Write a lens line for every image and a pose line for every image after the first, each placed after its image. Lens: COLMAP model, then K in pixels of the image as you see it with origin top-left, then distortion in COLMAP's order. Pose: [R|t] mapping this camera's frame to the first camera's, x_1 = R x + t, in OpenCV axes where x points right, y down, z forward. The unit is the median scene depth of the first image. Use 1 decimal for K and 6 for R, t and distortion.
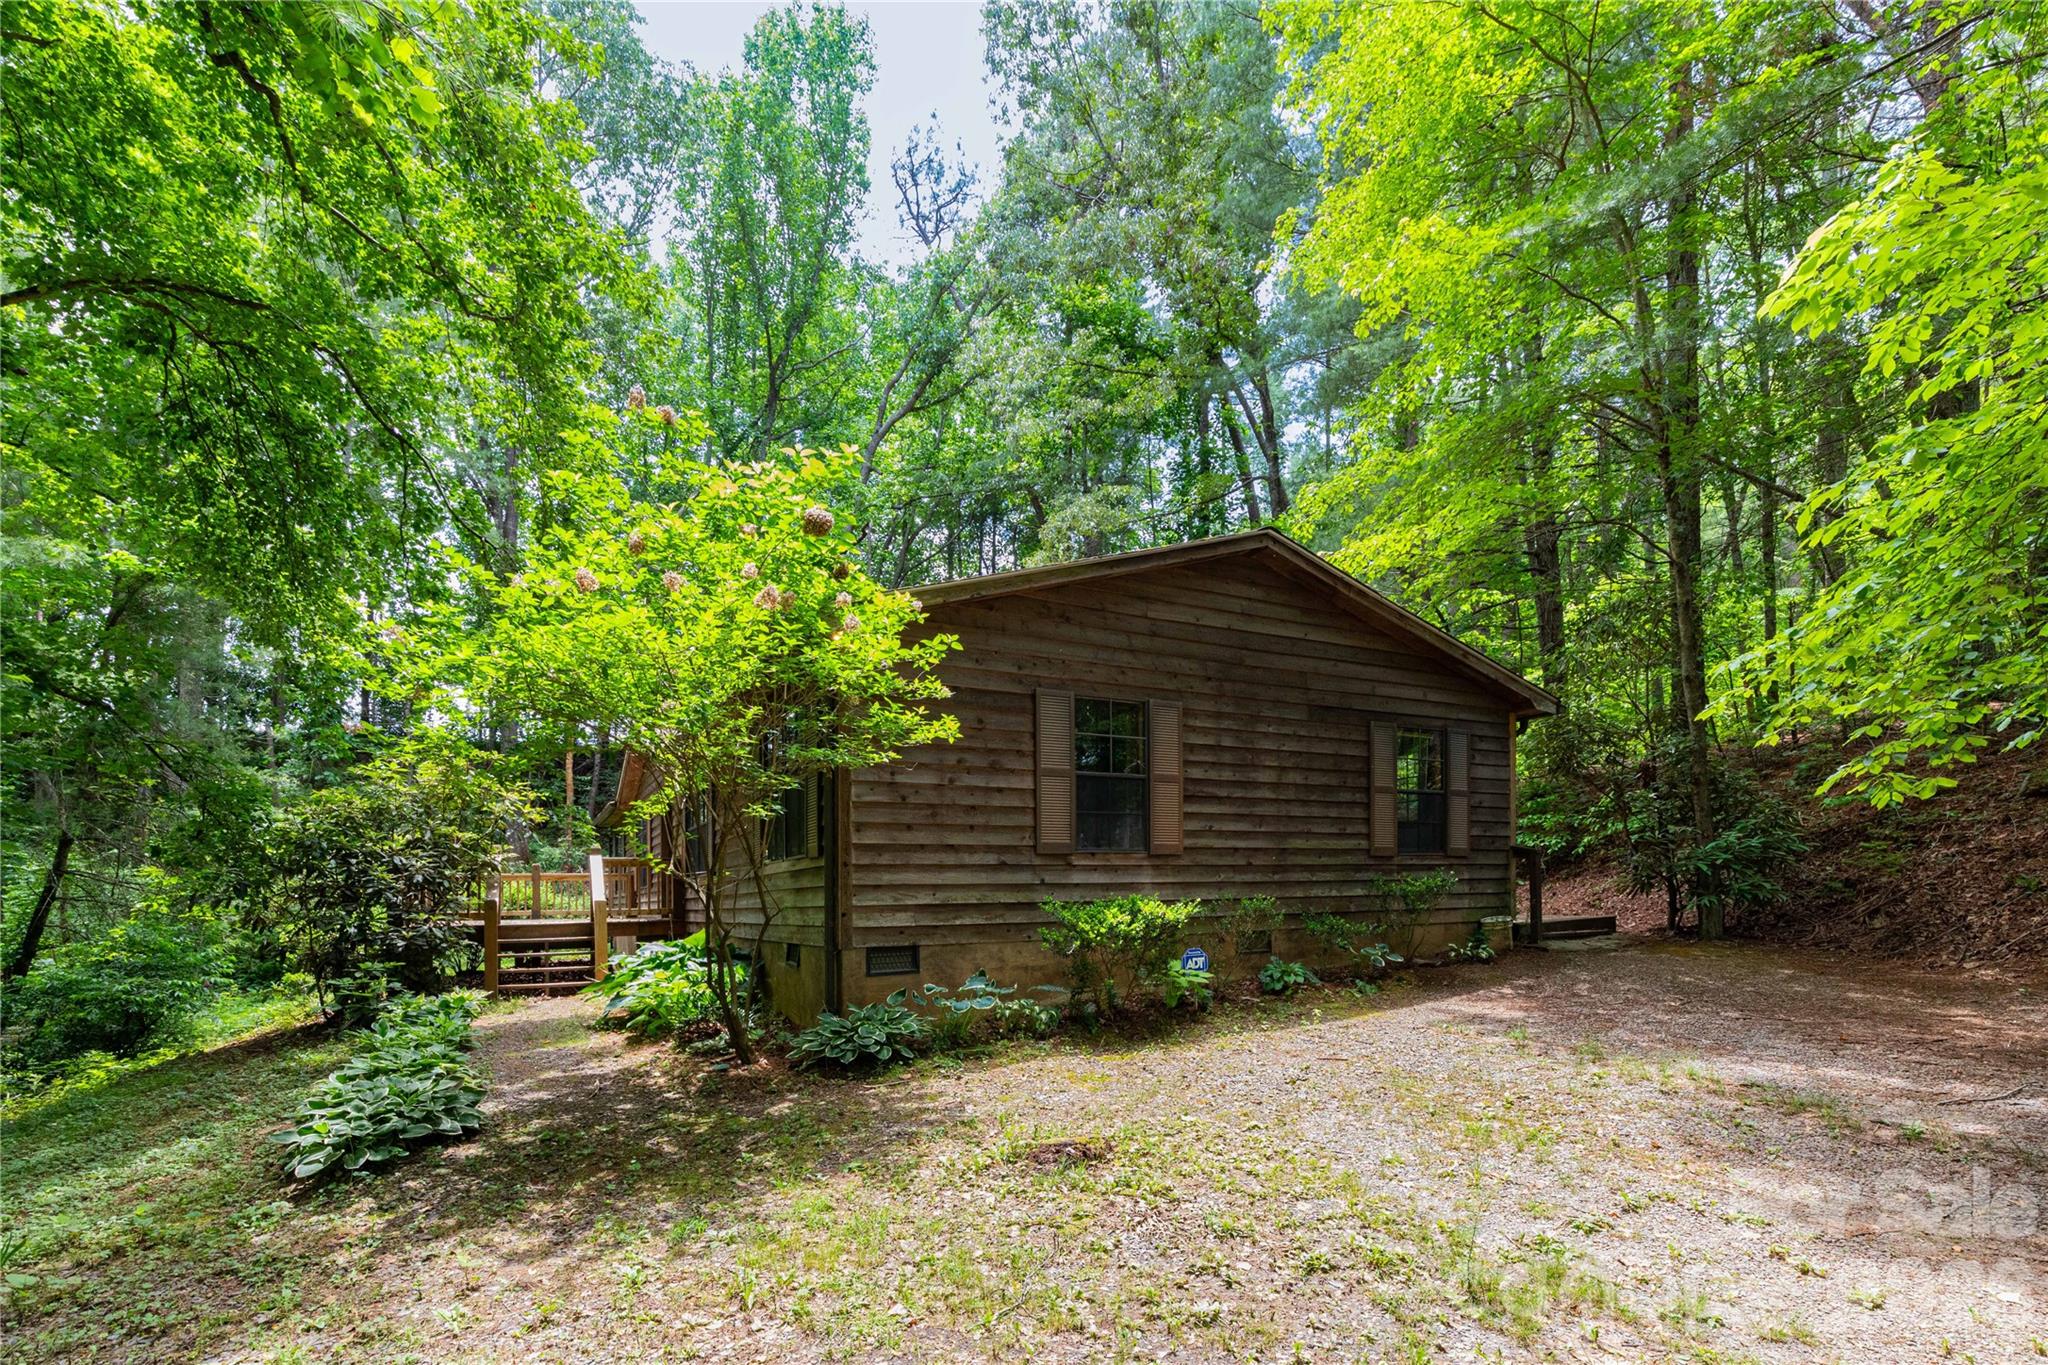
lens RADIAL K [[940.8, 0, 1010.0], [0, 940.8, 879.3], [0, 0, 1]] dist [-0.004994, -0.000253]
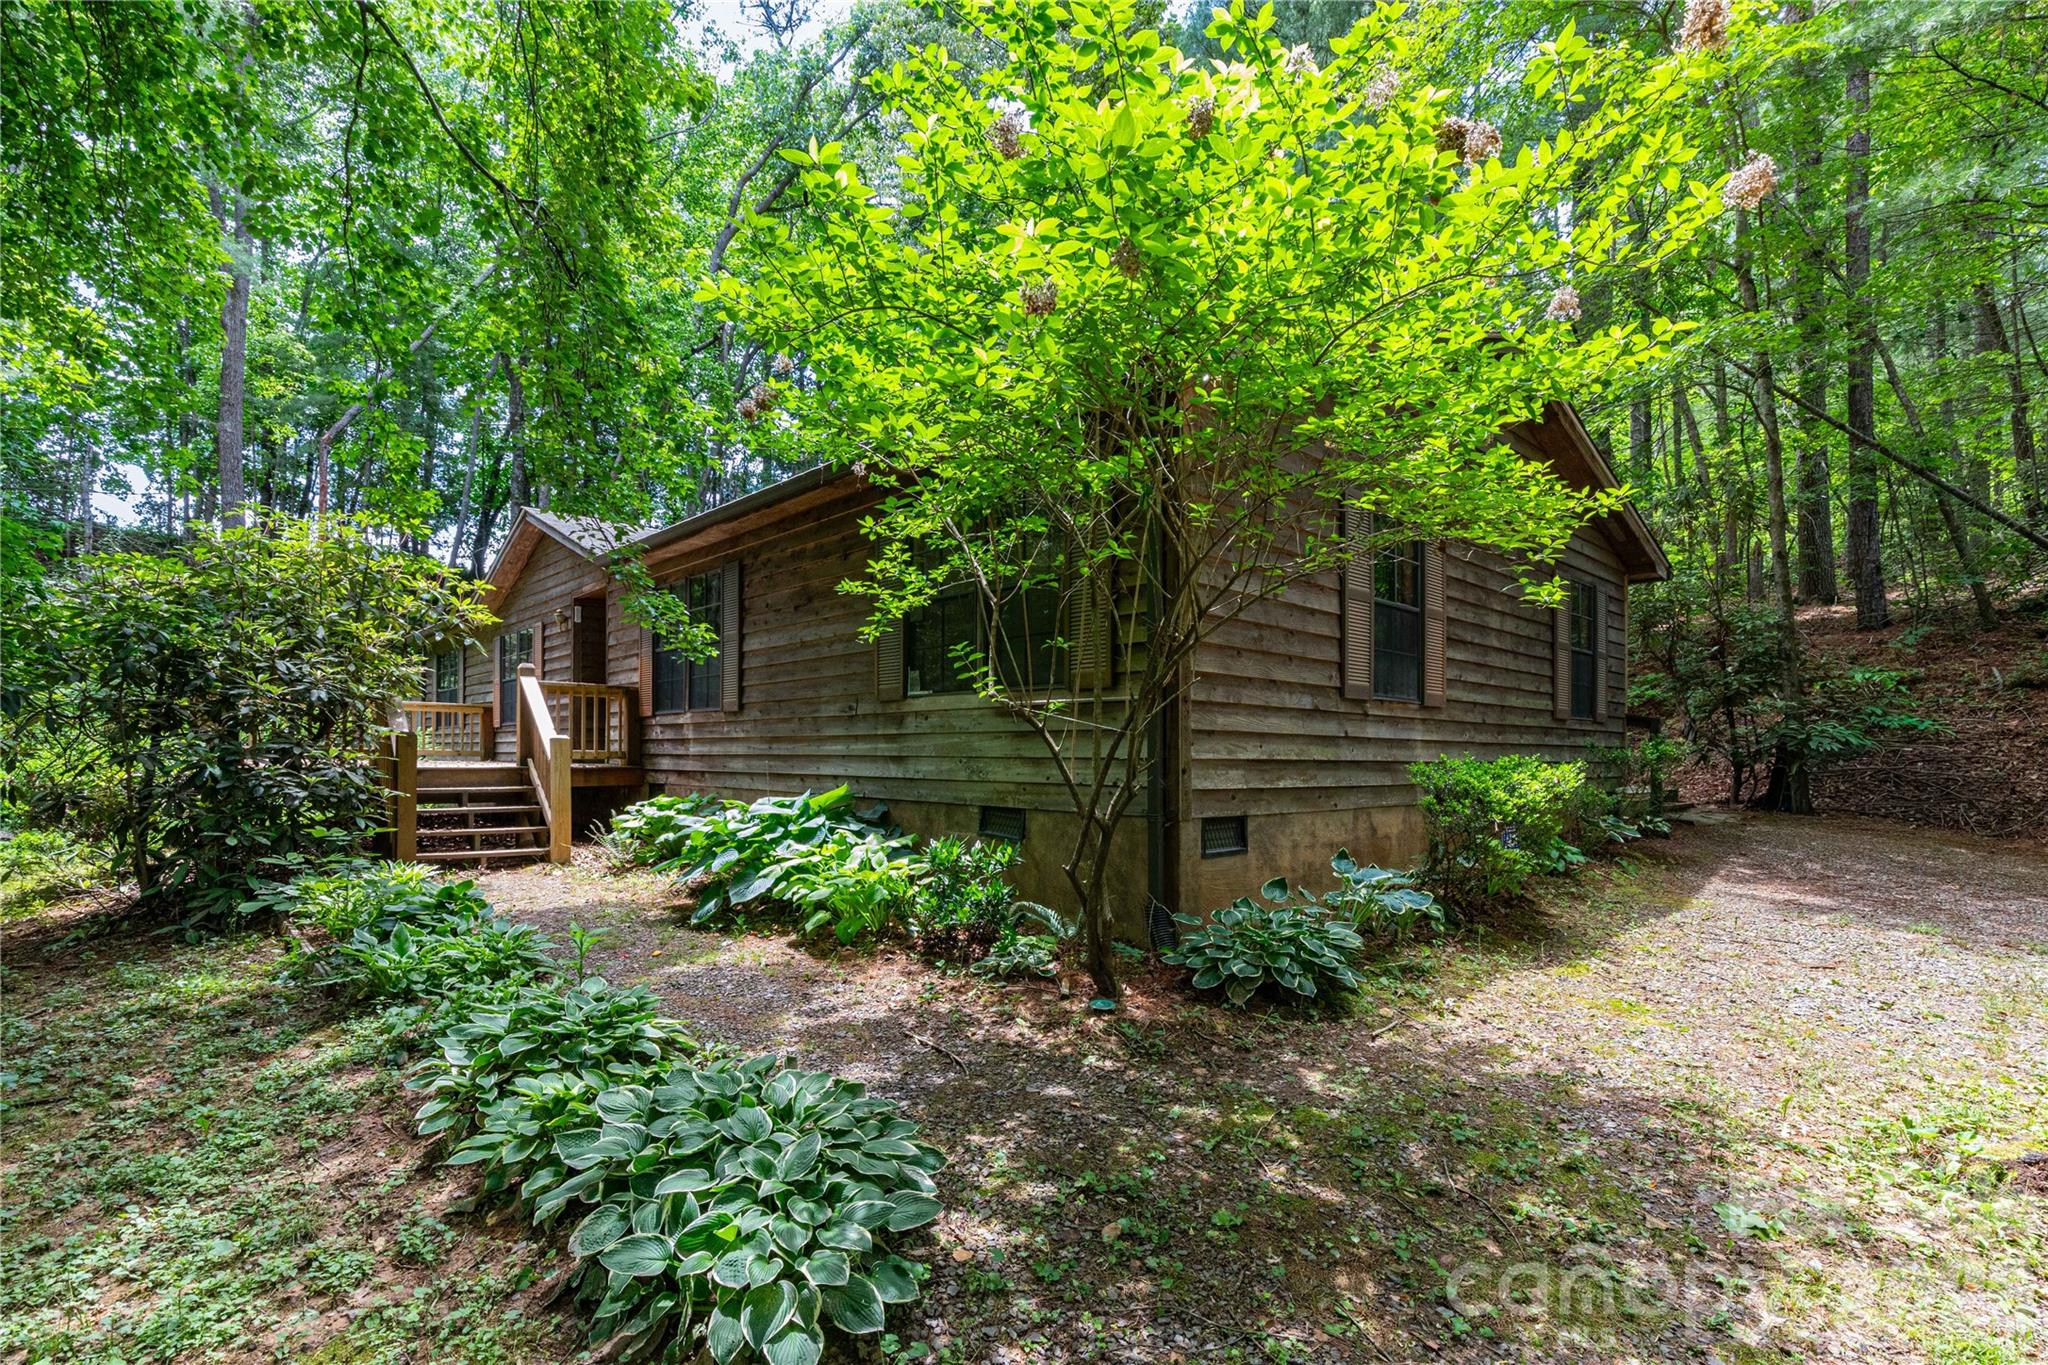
lens RADIAL K [[940.8, 0, 1014.3], [0, 940.8, 739.5], [0, 0, 1]] dist [-0.004994, -0.000253]
pose [[0.969348, 0.037453, 0.242822, -0.425648], [-0.038661, 0.999252, 0.000211, 0.017218], [-0.242632, -0.009593, 0.970071, 0.320181]]
